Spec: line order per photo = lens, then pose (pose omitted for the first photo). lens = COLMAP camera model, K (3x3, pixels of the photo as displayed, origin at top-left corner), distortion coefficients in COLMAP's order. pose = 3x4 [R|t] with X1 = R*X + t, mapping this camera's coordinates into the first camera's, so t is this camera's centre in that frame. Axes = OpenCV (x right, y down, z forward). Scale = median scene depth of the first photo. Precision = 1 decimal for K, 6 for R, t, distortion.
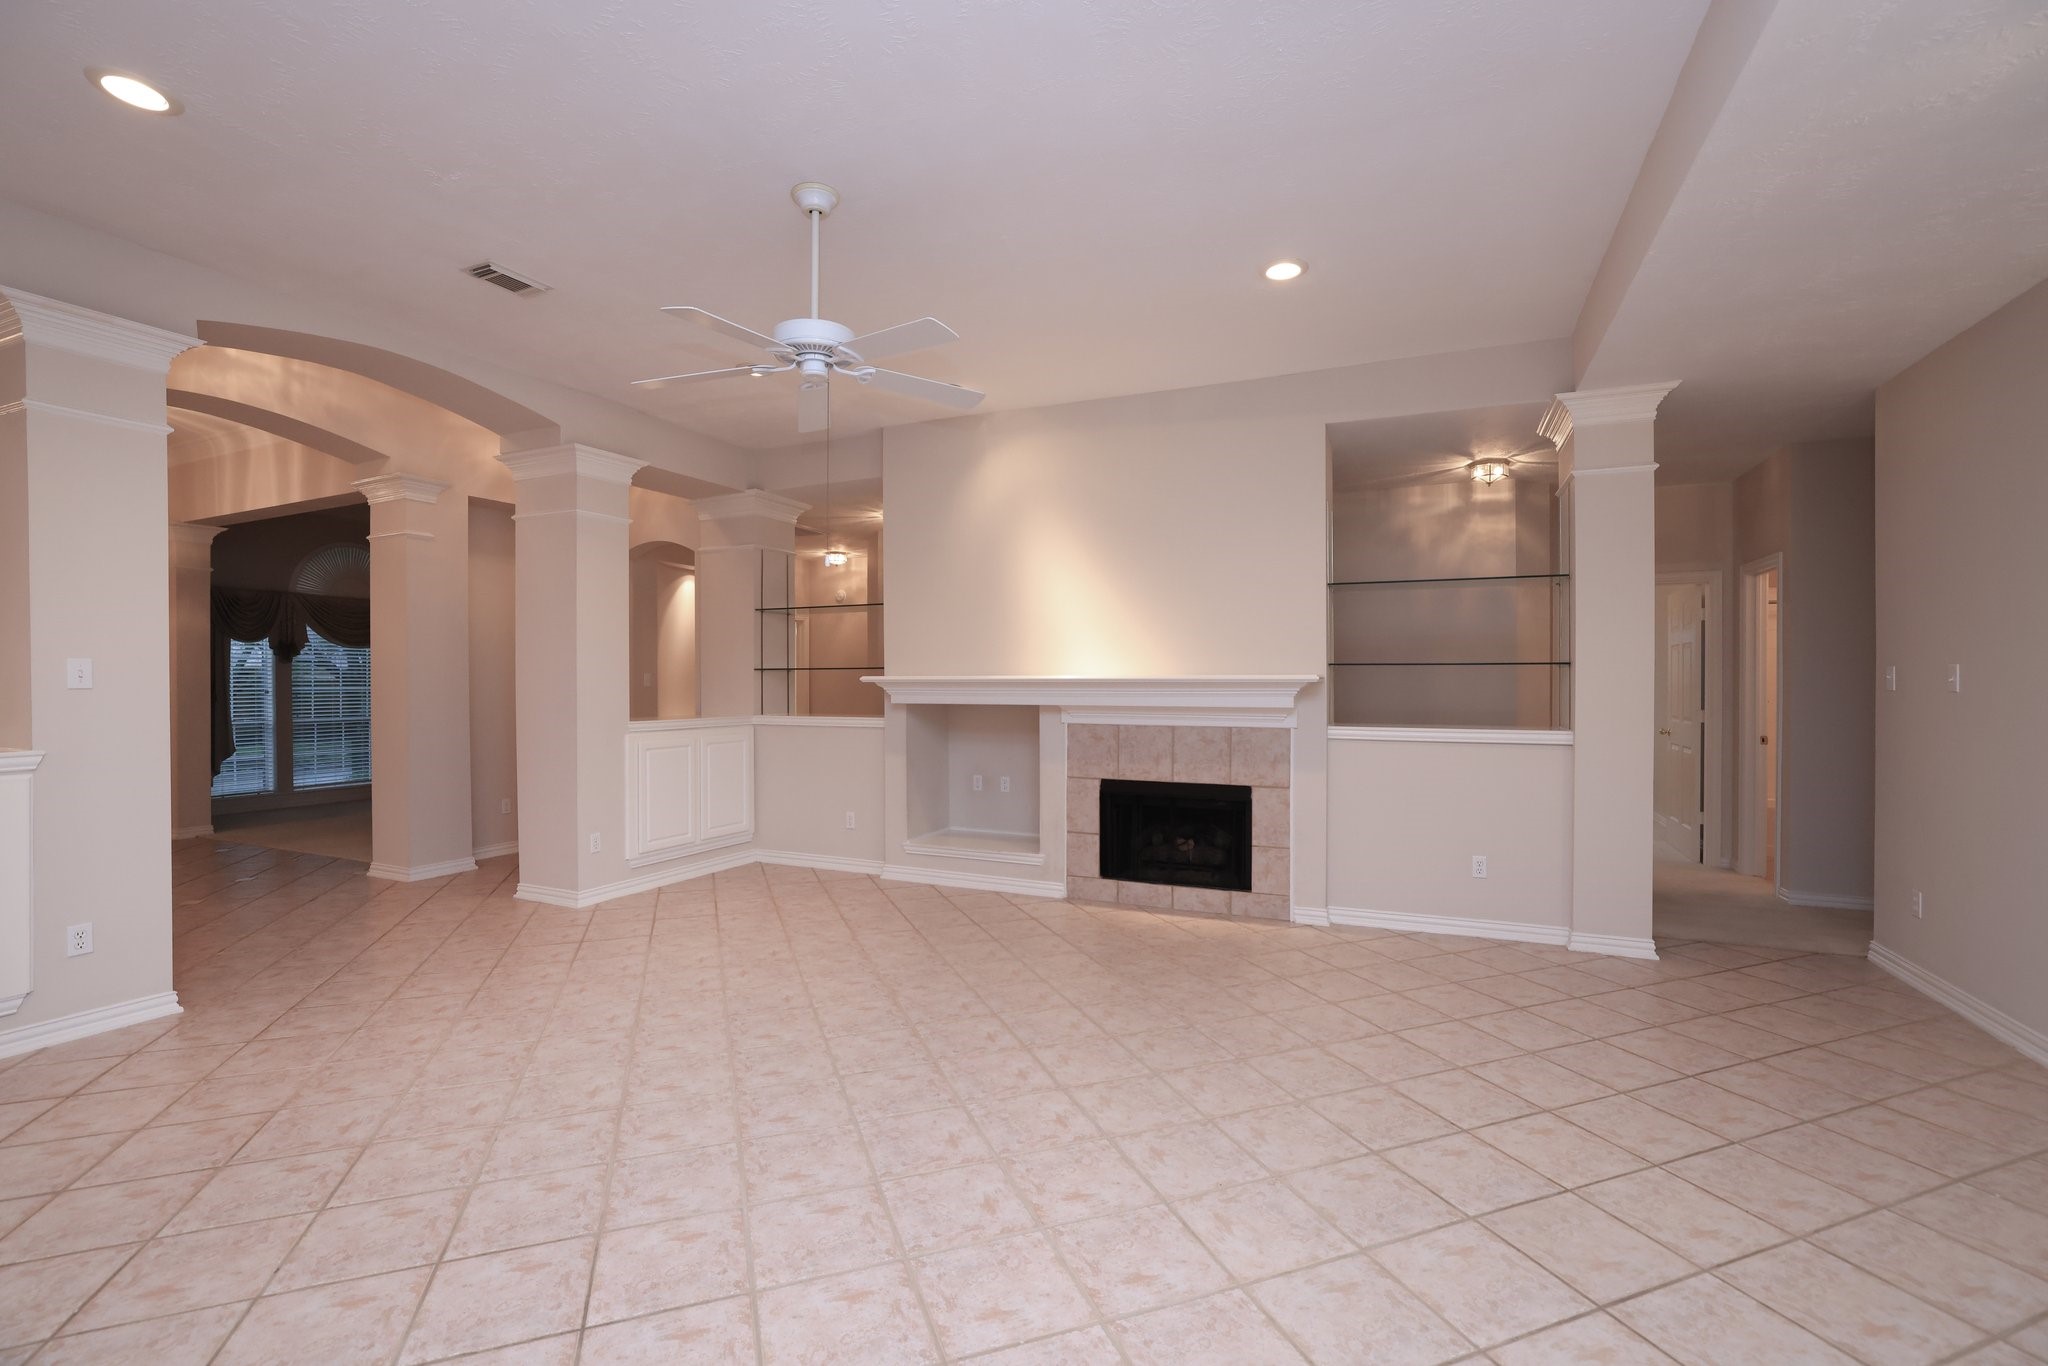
lens RADIAL K [[899.0, 0, 1038.2], [0, 899.0, 686.7], [0, 0, 1]] dist [-0.036693, 0.011708]
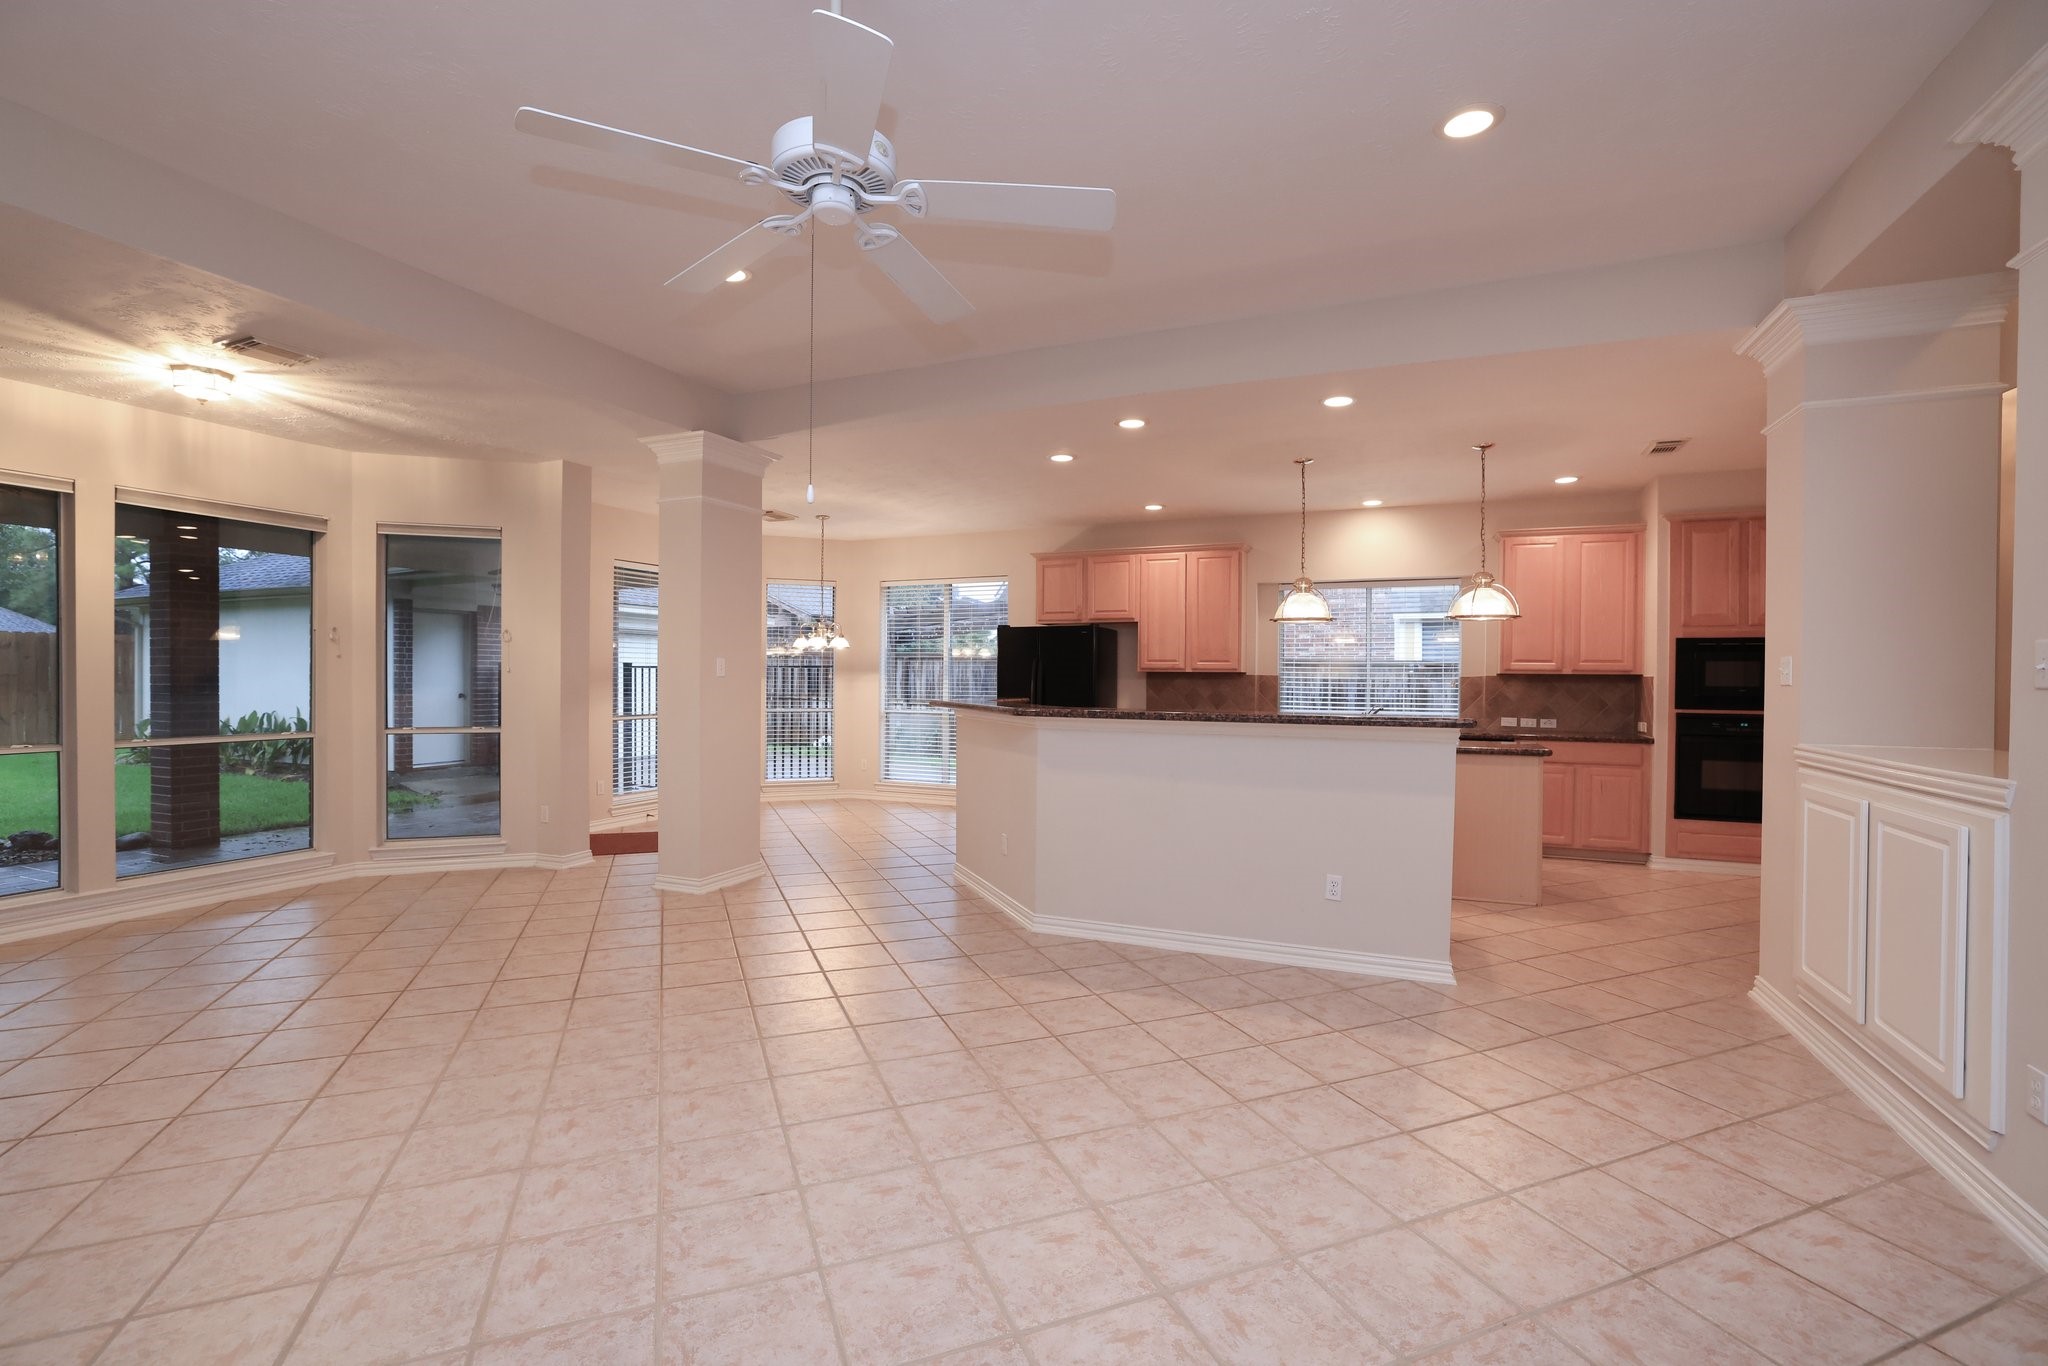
lens RADIAL K [[899.0, 0, 1022.8], [0, 899.0, 685.3], [0, 0, 1]] dist [-0.036693, 0.011708]
pose [[-0.999881, -0.004580, -0.014727, -0.233426], [-0.004823, 0.999852, 0.016493, -0.003673], [0.014649, 0.016562, -0.999756, 1.018274]]
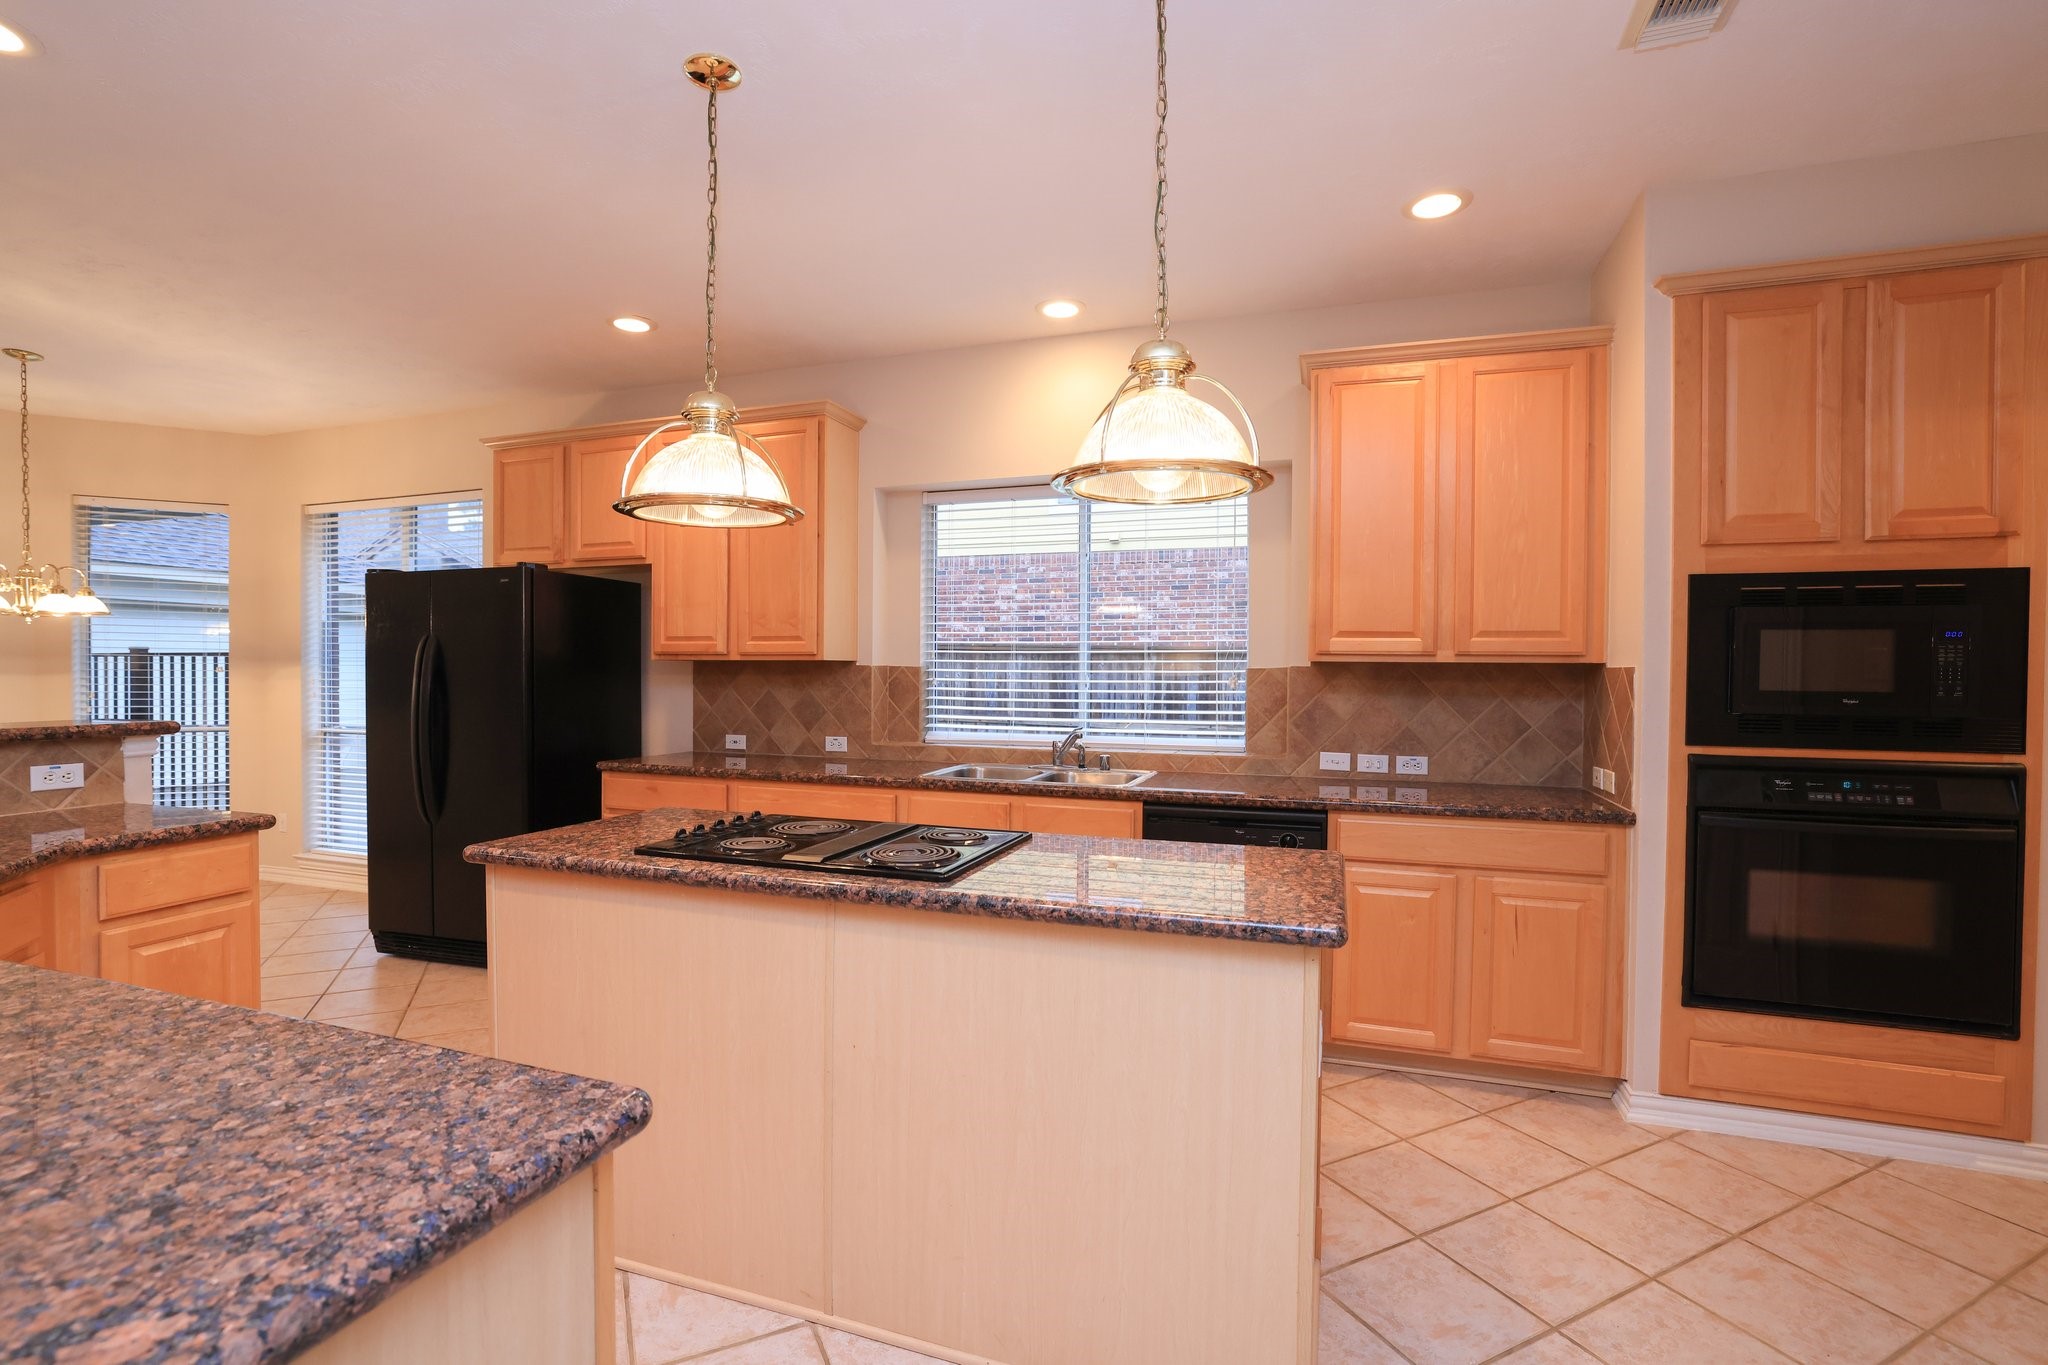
lens RADIAL K [[899.0, 0, 1031.2], [0, 899.0, 686.0], [0, 0, 1]] dist [-0.036693, 0.011708]
pose [[-0.995934, -0.003784, -0.090004, -0.712337], [-0.005732, 0.999754, 0.021403, 0.002010], [0.089901, 0.021832, -0.995711, 0.310869]]
